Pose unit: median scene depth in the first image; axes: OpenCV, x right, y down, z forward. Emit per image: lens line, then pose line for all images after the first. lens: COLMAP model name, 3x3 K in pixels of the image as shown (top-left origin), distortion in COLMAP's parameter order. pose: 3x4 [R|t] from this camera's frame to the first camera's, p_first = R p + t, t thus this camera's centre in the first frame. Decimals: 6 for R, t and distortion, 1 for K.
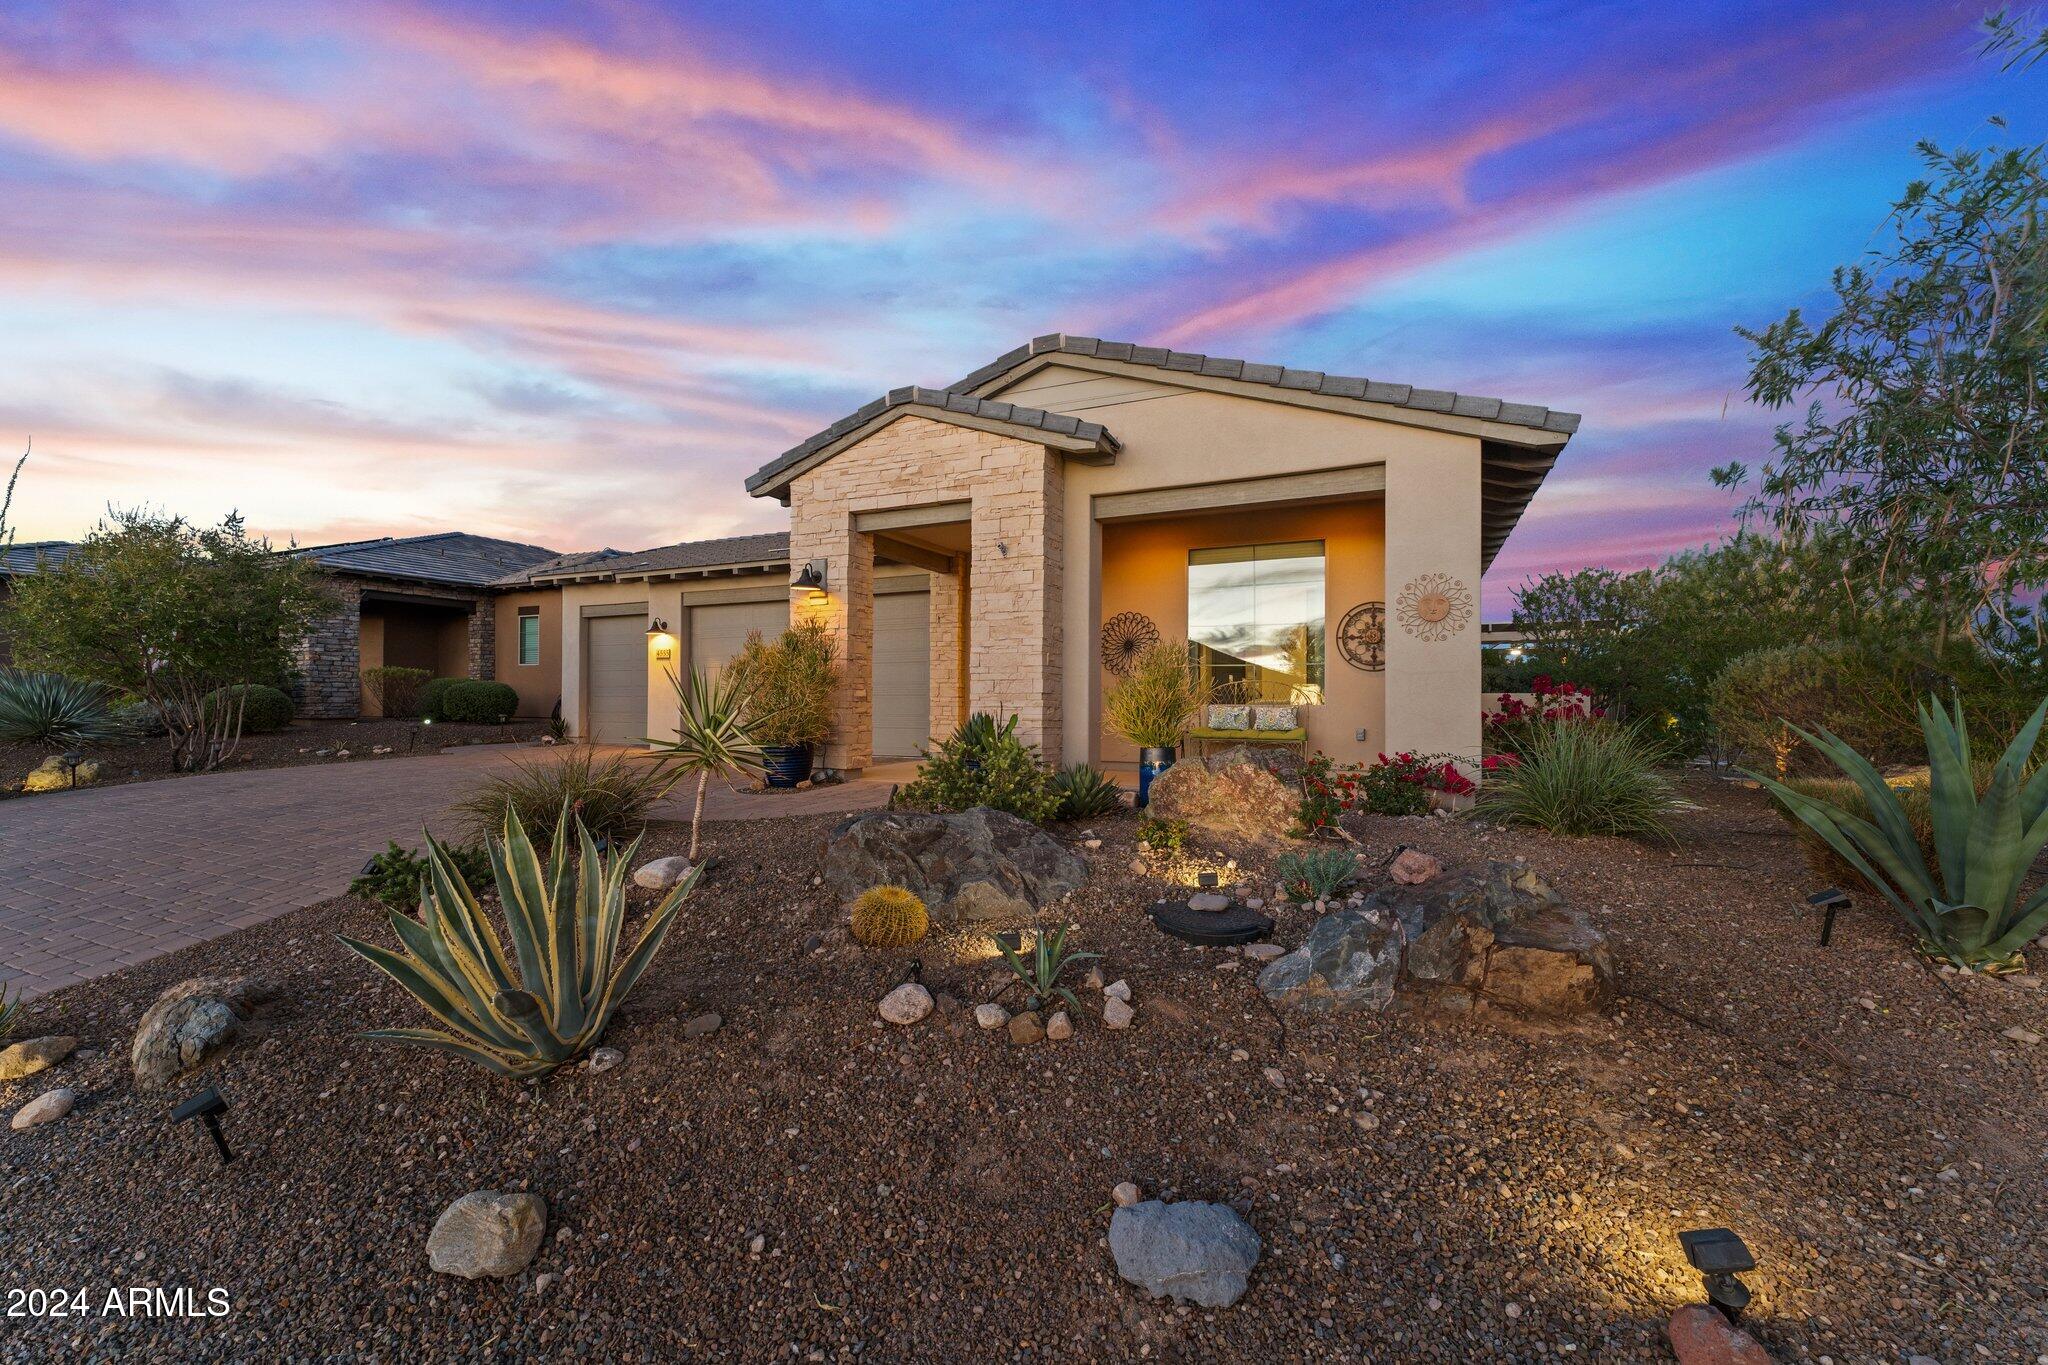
lens RADIAL K [[820.5, 0, 1013.1], [0, 820.5, 653.1], [0, 0, 1]] dist [0.000714, -0.000079]
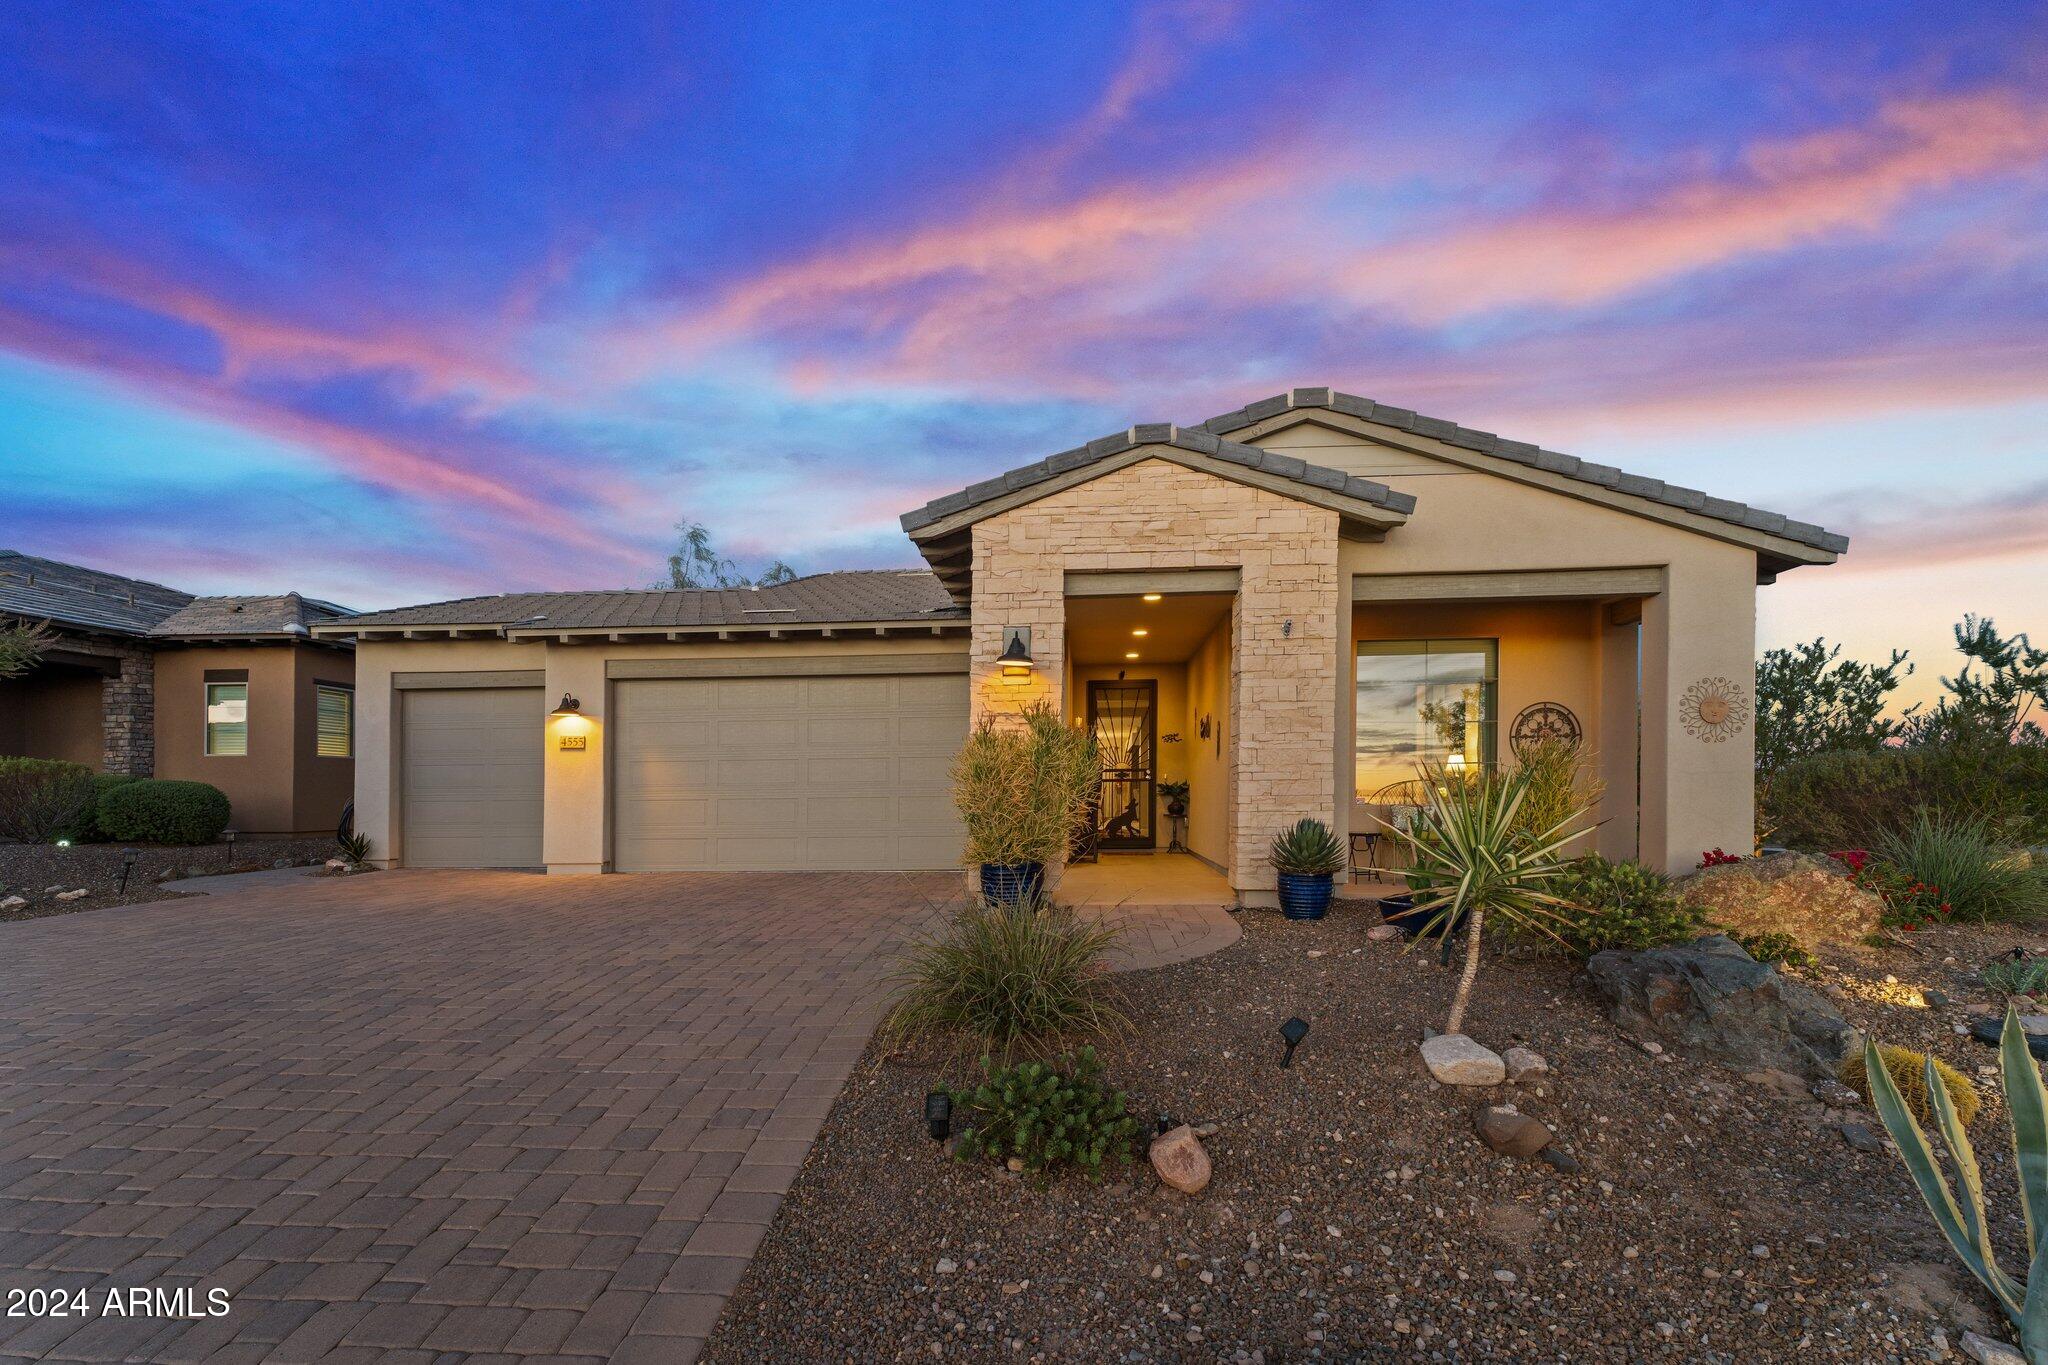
lens RADIAL K [[852.4, 0, 1022.2], [0, 852.4, 754.6], [0, 0, 1]] dist [-0.000028, -0.000052]
pose [[0.932784, 0.007702, 0.360352, -0.546038], [-0.011240, 0.999907, 0.007724, 0.002179], [-0.360259, -0.011255, 0.932784, 0.242465]]
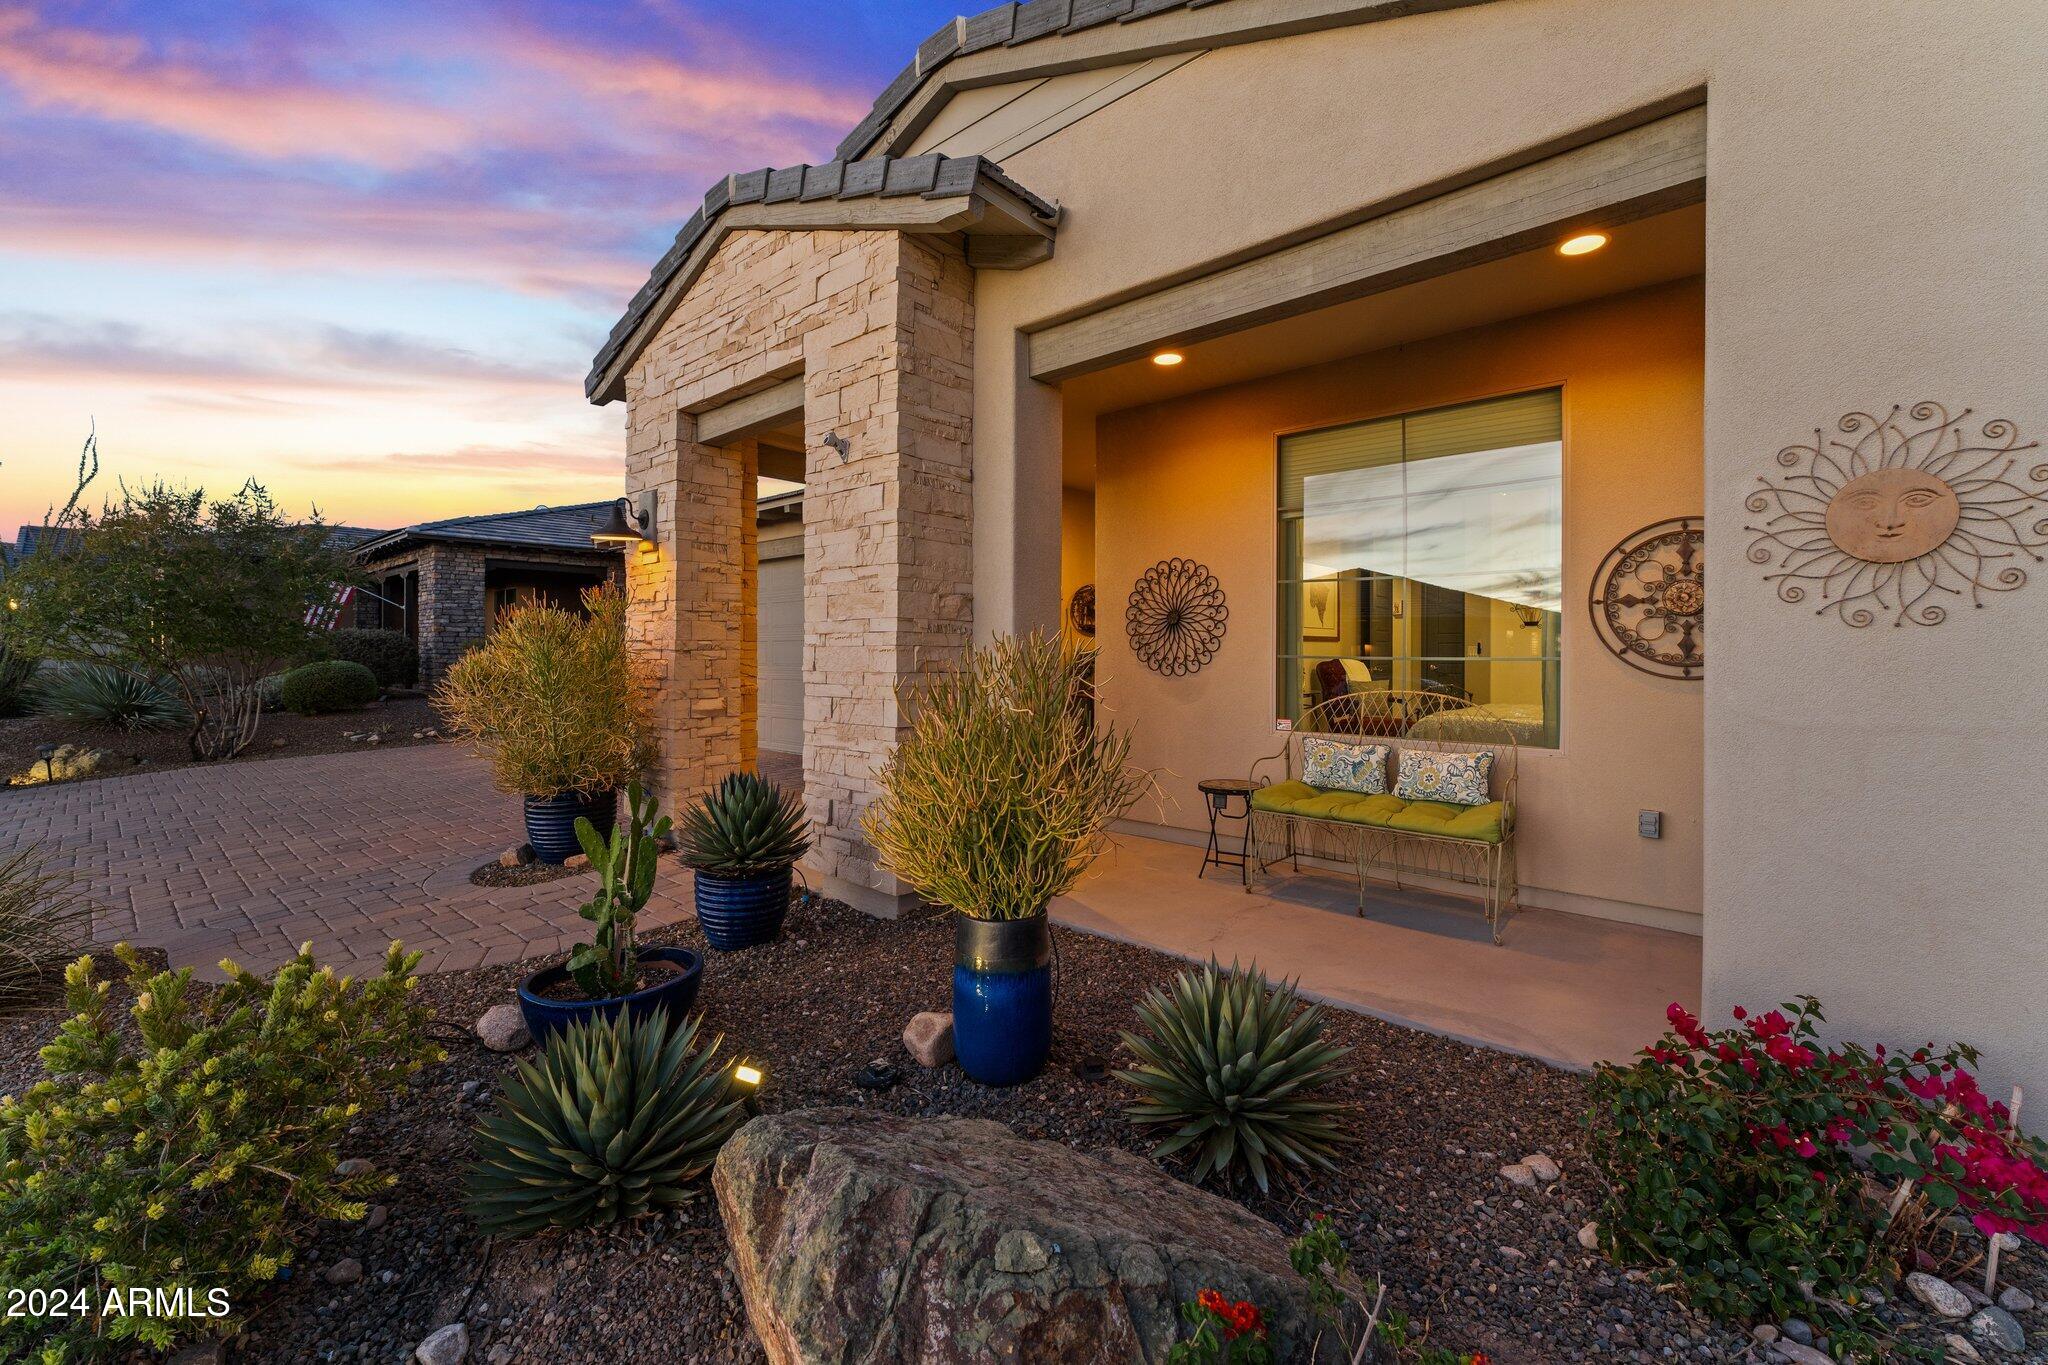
lens RADIAL K [[828.2, 0, 1030.3], [0, 828.2, 624.8], [0, 0, 1]] dist [0.000772, -0.000044]
pose [[0.959740, -0.009774, -0.280720, 0.229478], [0.016728, 0.999610, 0.022384, -0.021607], [0.280391, -0.026178, 0.959529, 0.482950]]
